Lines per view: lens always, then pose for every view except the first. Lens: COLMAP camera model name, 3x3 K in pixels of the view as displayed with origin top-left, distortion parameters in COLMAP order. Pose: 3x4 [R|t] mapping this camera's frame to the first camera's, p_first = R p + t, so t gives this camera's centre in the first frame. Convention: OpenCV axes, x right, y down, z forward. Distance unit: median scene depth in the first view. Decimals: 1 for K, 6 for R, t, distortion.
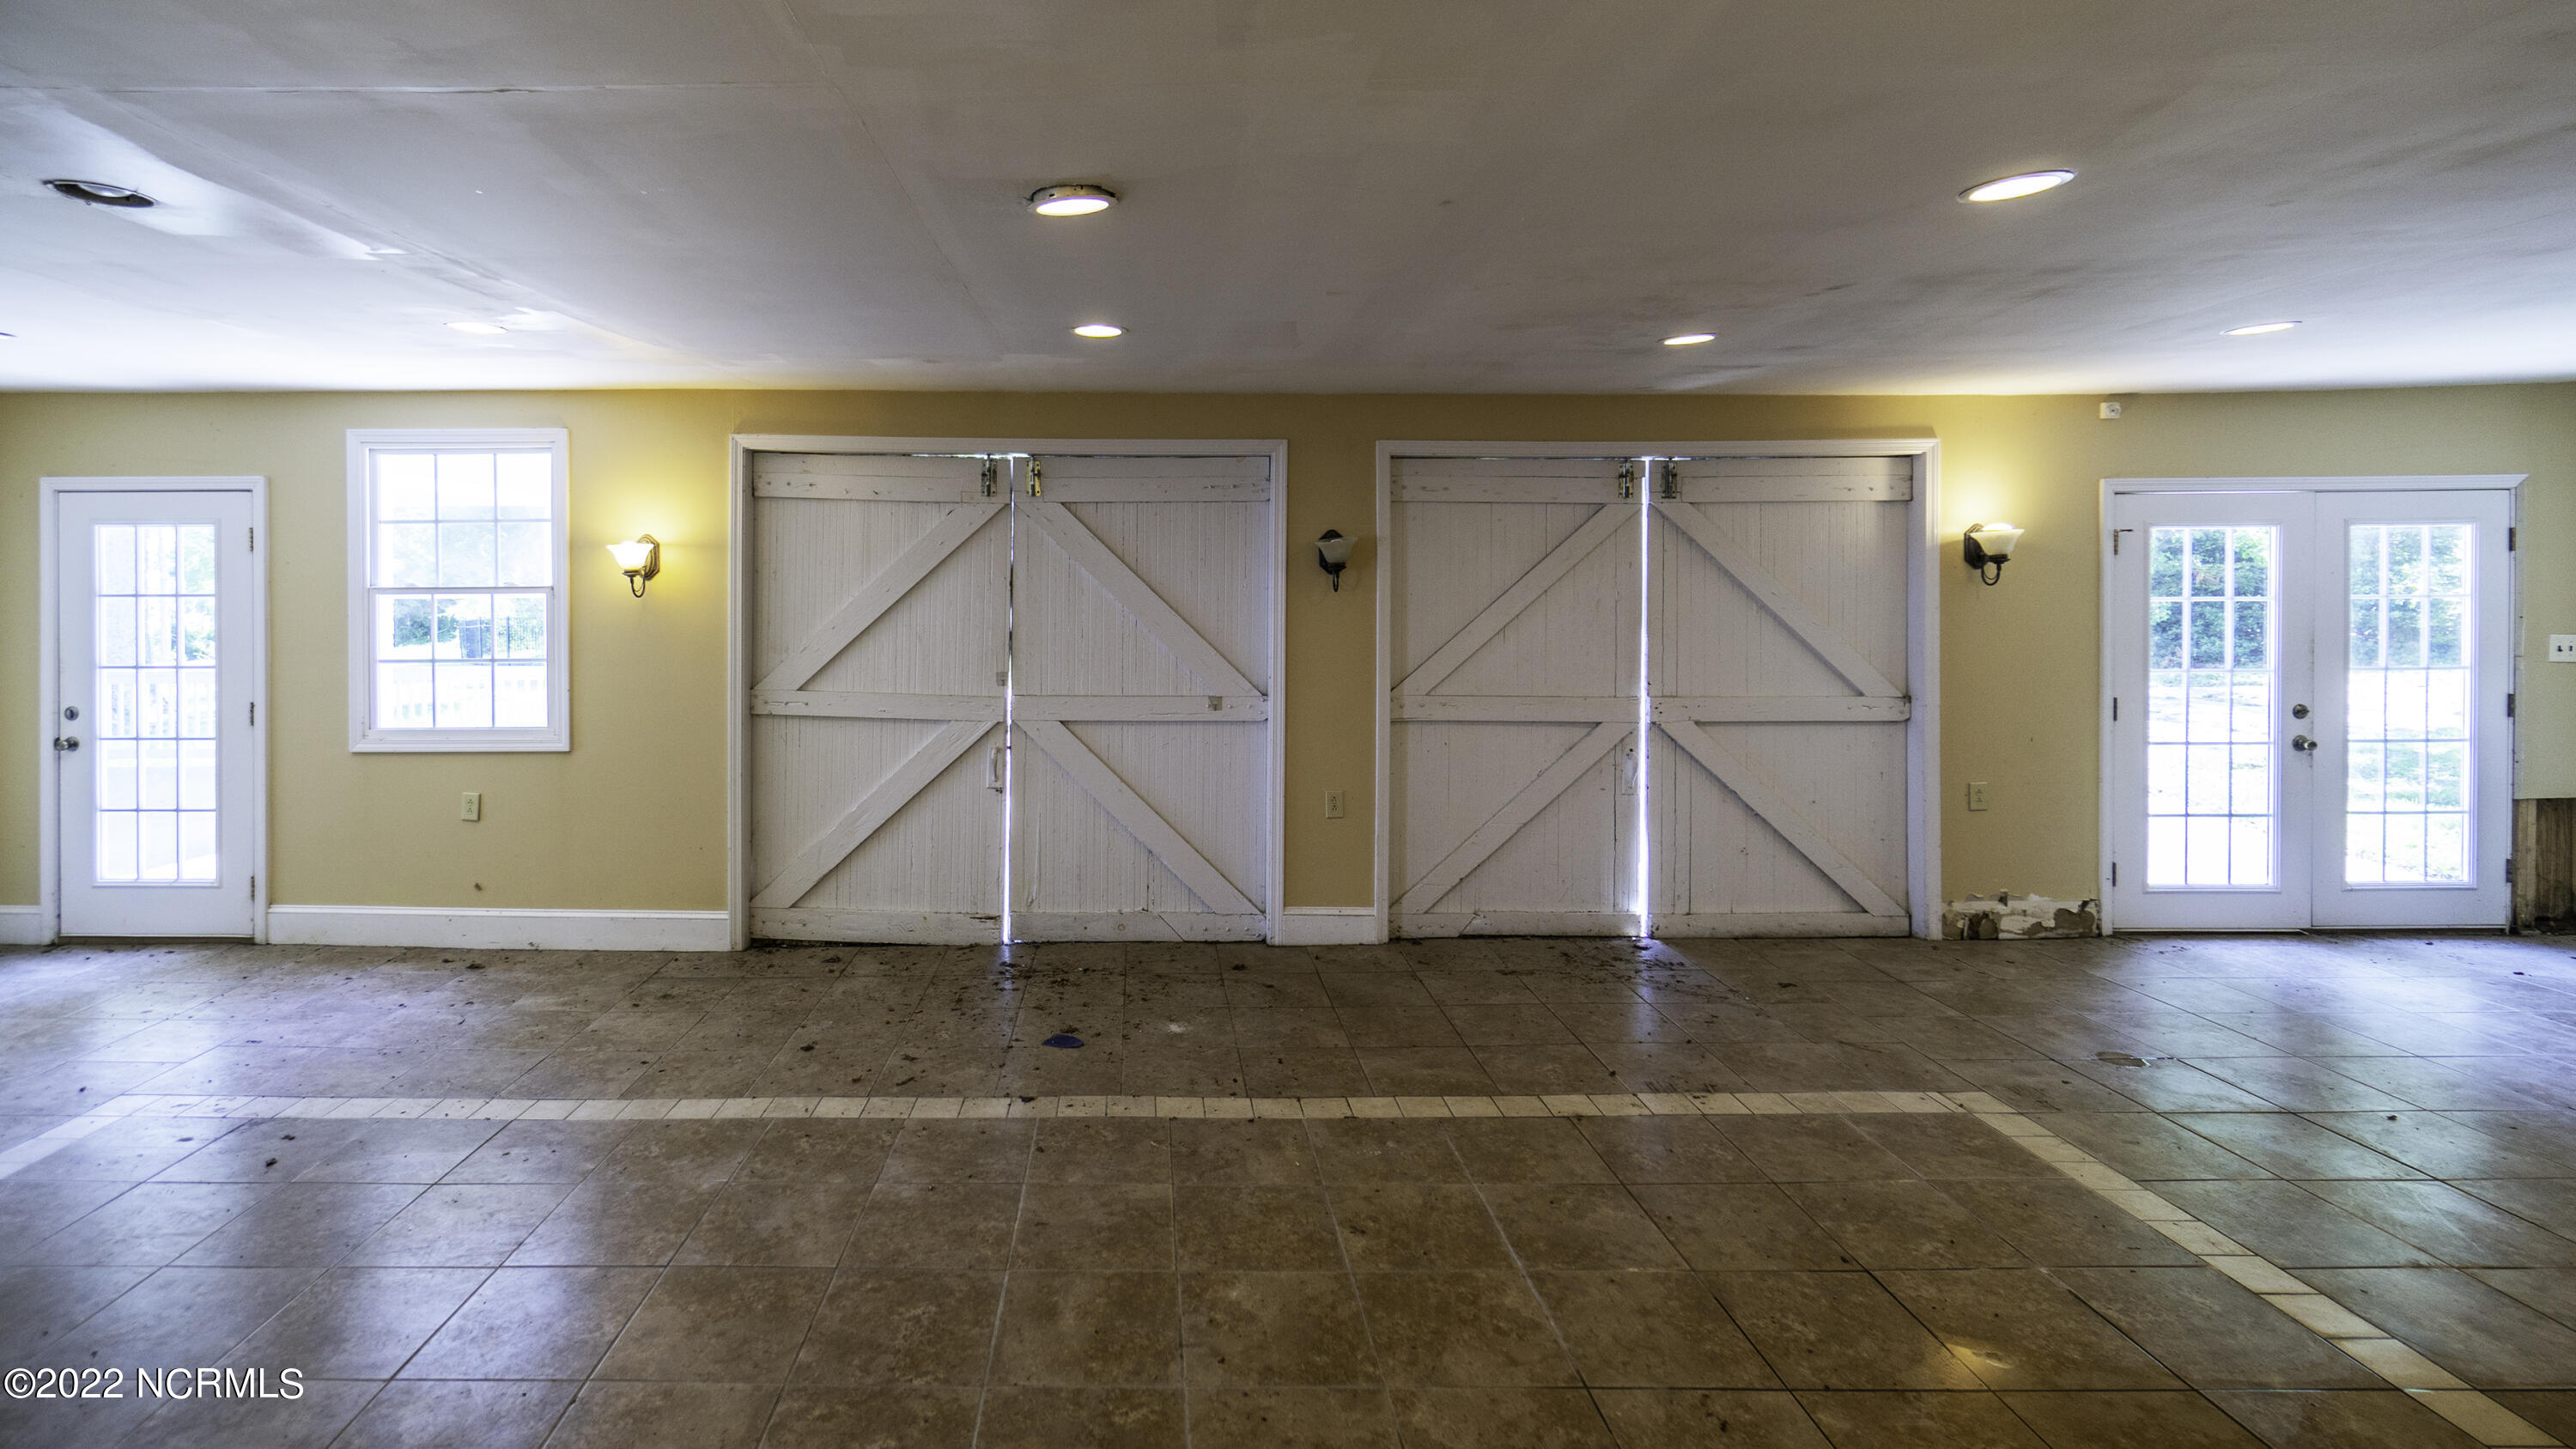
lens RADIAL K [[1168.1, 0, 1288.0], [0, 1168.1, 724.5], [0, 0, 1]] dist [-0.013320, 0.000116]
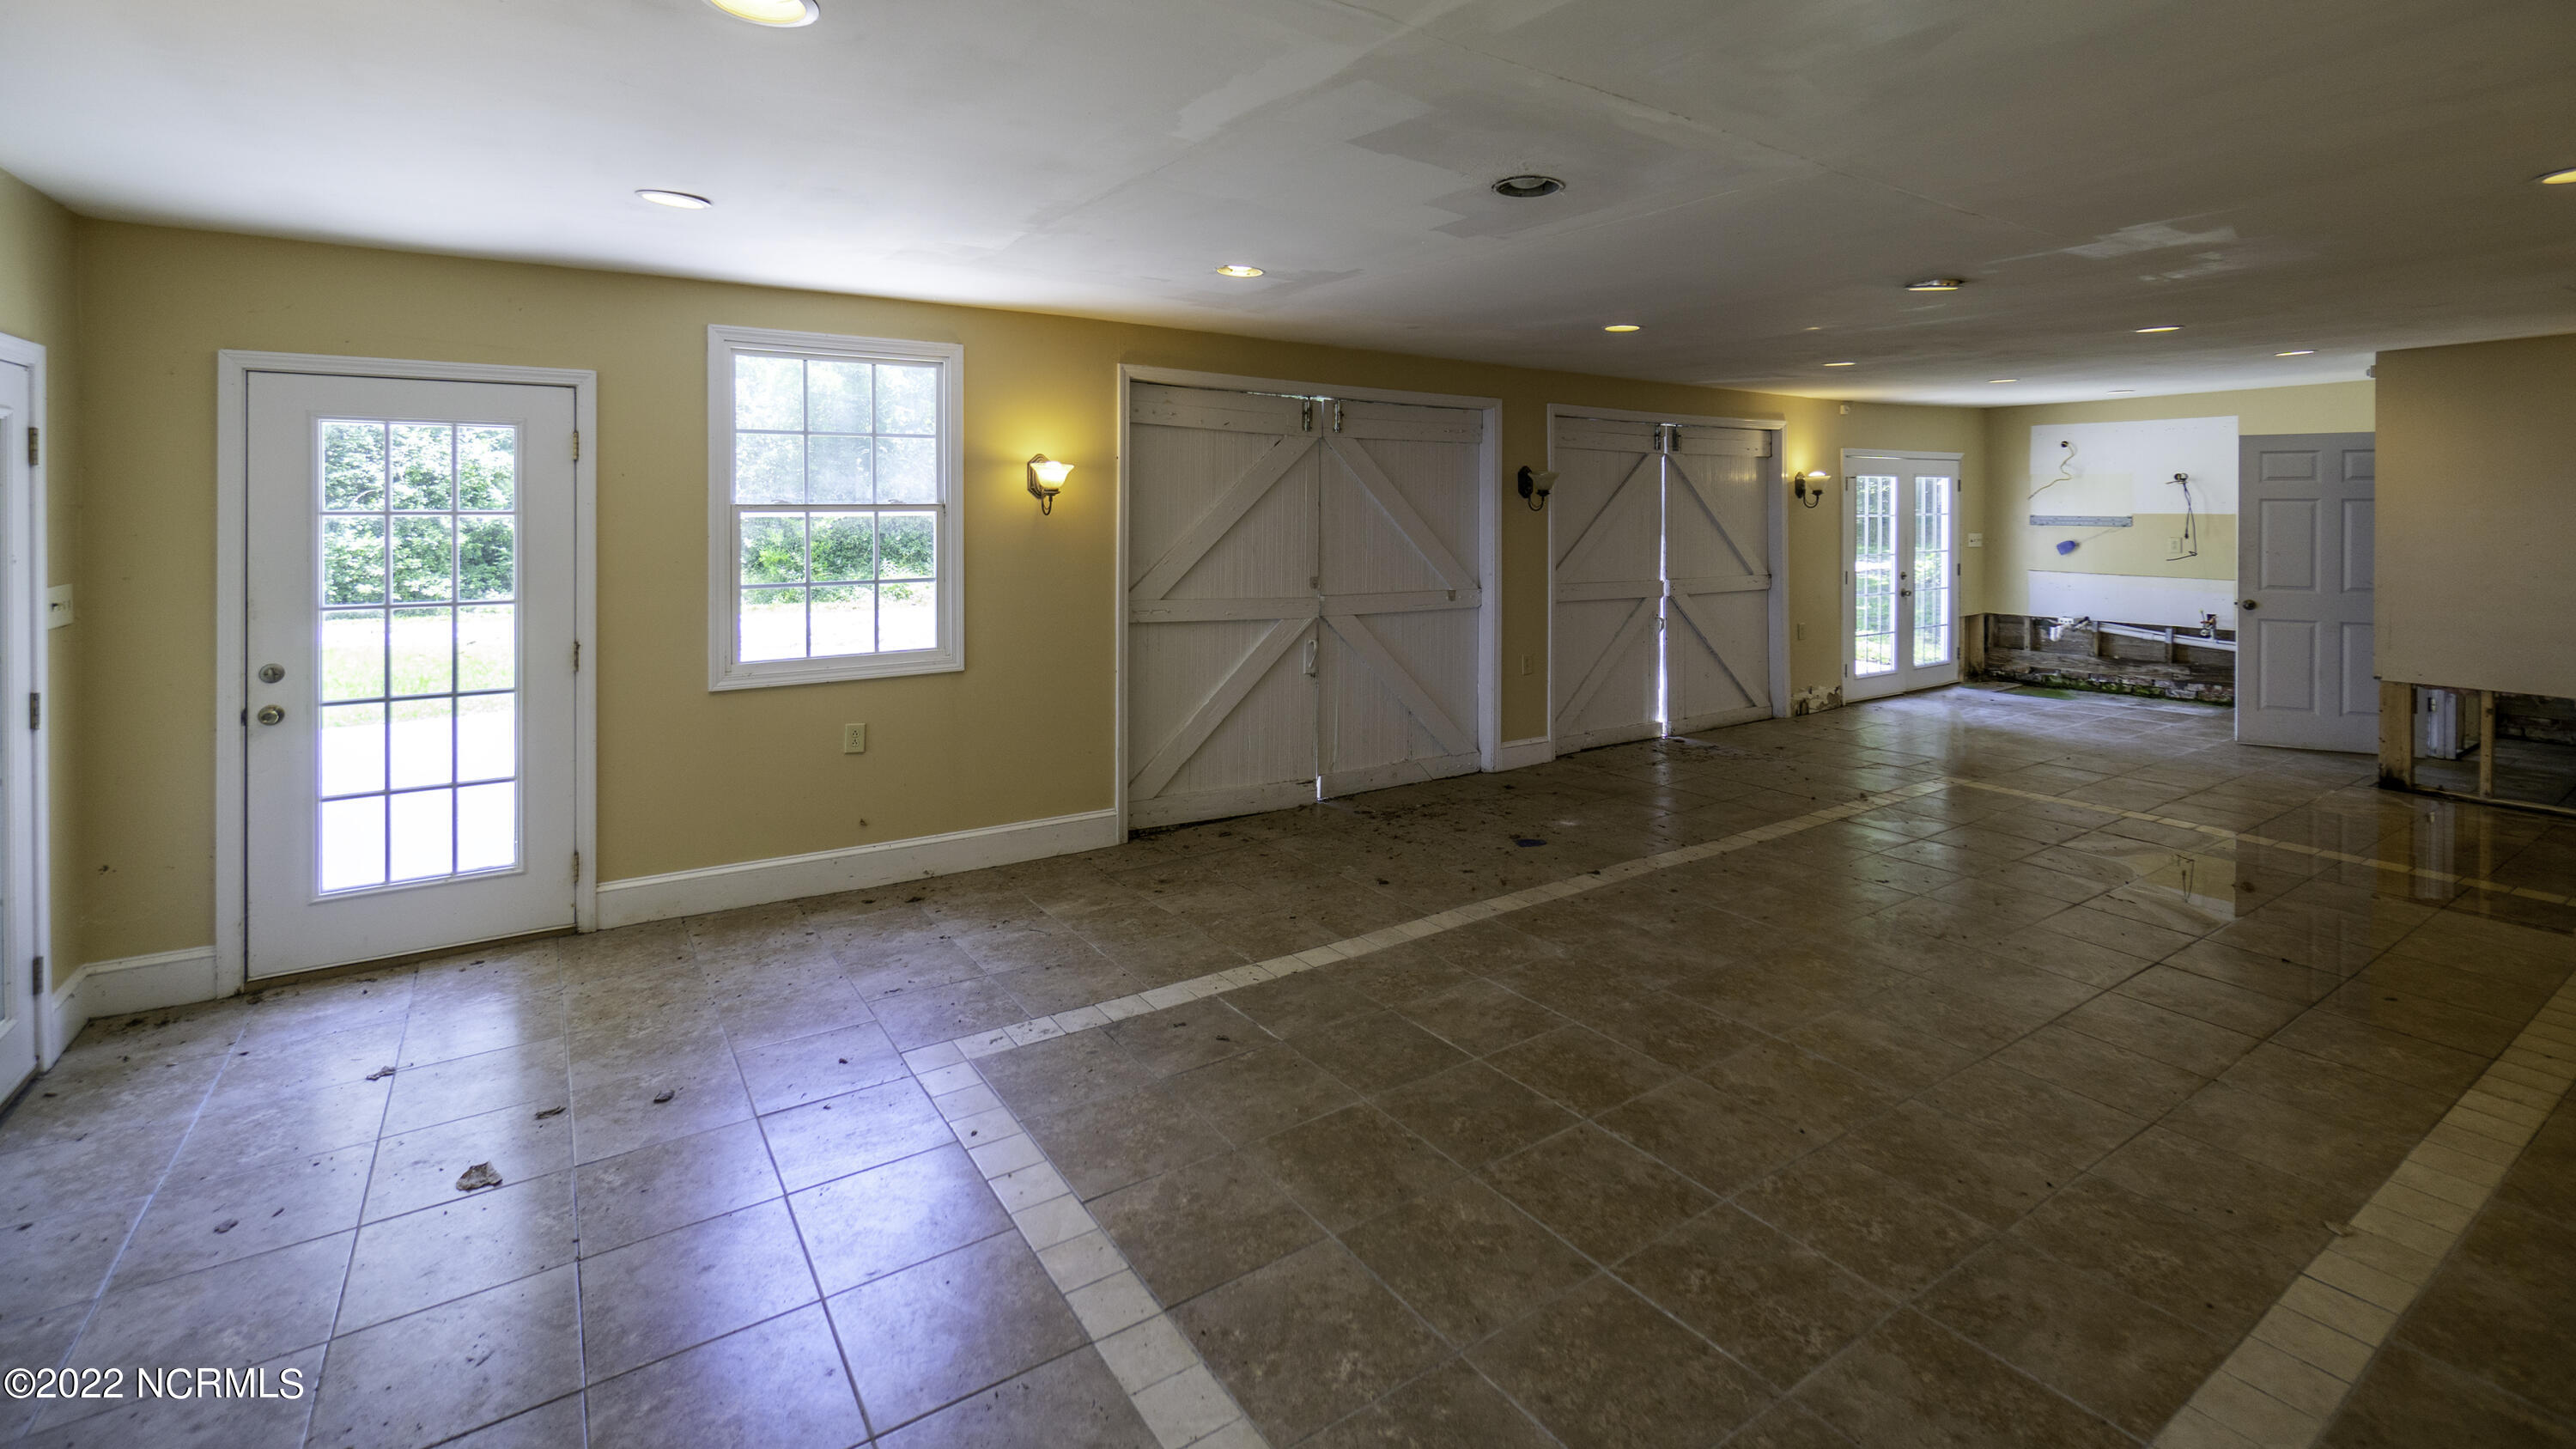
lens RADIAL K [[1127.4, 0, 1287.2], [0, 1127.4, 673.0], [0, 0, 1]] dist [-0.018018, -0.000168]
pose [[0.827070, -0.078308, 0.556617, -0.932002], [0.070781, 0.996875, 0.035074, 0.011216], [-0.557624, 0.010389, 0.830029, 0.047353]]
